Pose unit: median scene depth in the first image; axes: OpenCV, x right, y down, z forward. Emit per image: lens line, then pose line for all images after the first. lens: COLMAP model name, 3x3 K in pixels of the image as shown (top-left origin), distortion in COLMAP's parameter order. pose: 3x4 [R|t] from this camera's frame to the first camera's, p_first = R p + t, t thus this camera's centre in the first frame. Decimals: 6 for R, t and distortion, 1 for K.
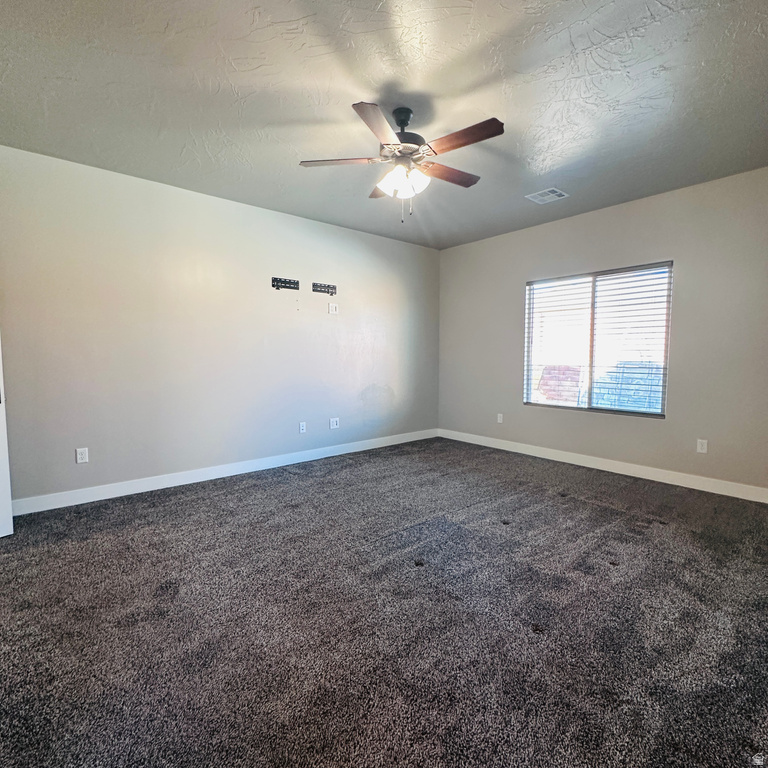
lens RADIAL K [[405.3, 0, 382.6], [0, 405.3, 383.1], [0, 0, 1]] dist [-0.004839, 0.000303]
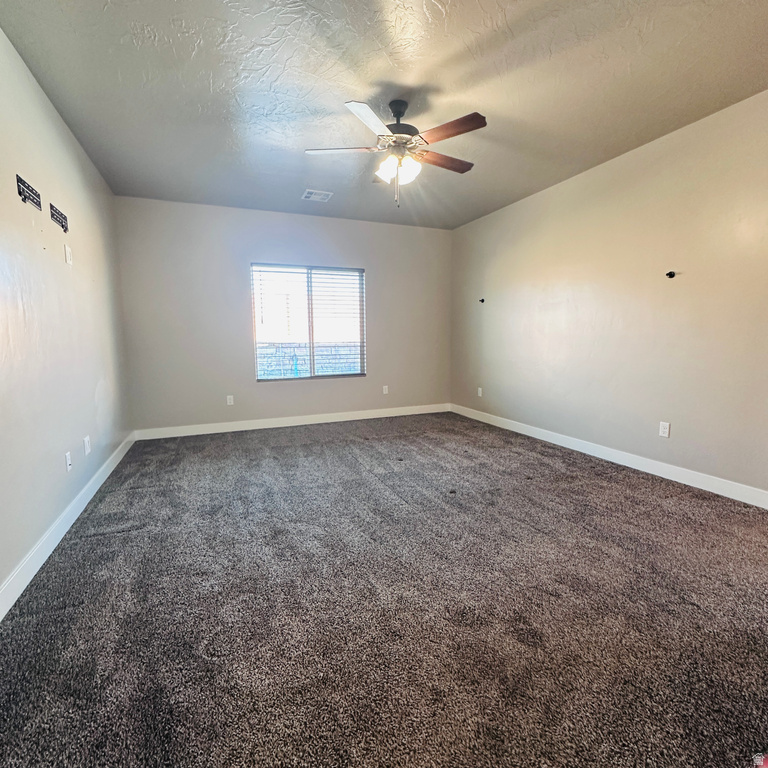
lens RADIAL K [[405.3, 0, 385.2], [0, 405.3, 382.9], [0, 0, 1]] dist [-0.004839, 0.000303]
pose [[0.299909, -0.113590, 0.947181, -0.709193], [0.076204, 0.992565, 0.094904, -0.023205], [-0.950919, 0.043716, 0.306336, 0.485132]]
